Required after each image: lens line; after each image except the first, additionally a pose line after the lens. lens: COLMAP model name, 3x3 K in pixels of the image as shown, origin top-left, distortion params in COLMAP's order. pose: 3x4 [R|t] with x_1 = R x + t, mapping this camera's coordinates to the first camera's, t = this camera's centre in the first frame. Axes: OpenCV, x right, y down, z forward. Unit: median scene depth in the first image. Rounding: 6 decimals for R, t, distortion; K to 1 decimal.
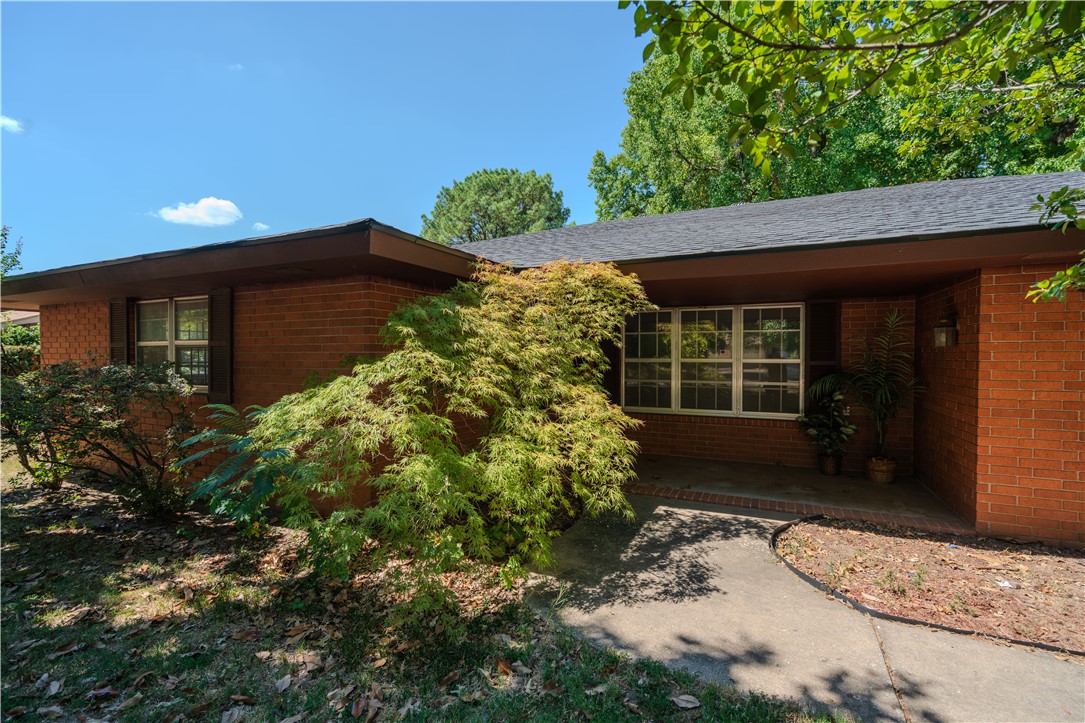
lens RADIAL K [[484.5, 0, 546.7], [0, 484.5, 360.2], [0, 0, 1]] dist [-0.000026, -0.001221]
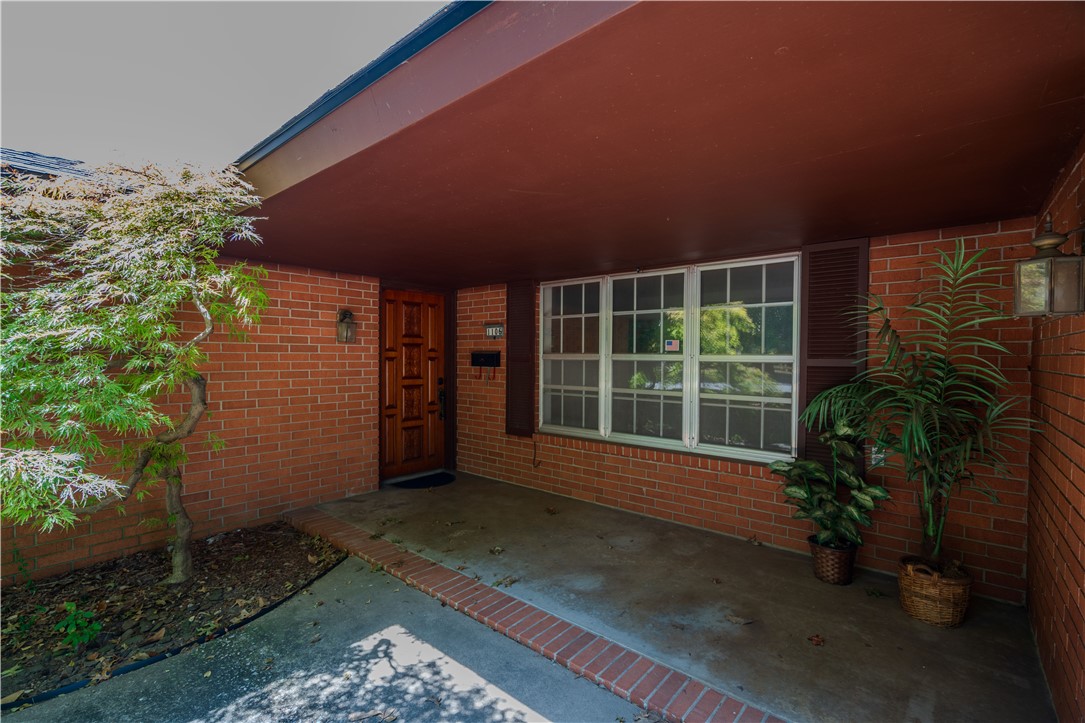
lens RADIAL K [[484.5, 0, 539.3], [0, 484.5, 361.4], [0, 0, 1]] dist [-0.000026, -0.001221]
pose [[0.964631, 0.009892, -0.263419, 0.420942], [-0.009424, 0.999951, 0.003041, 0.006208], [0.263436, -0.000451, 0.964677, 0.425245]]
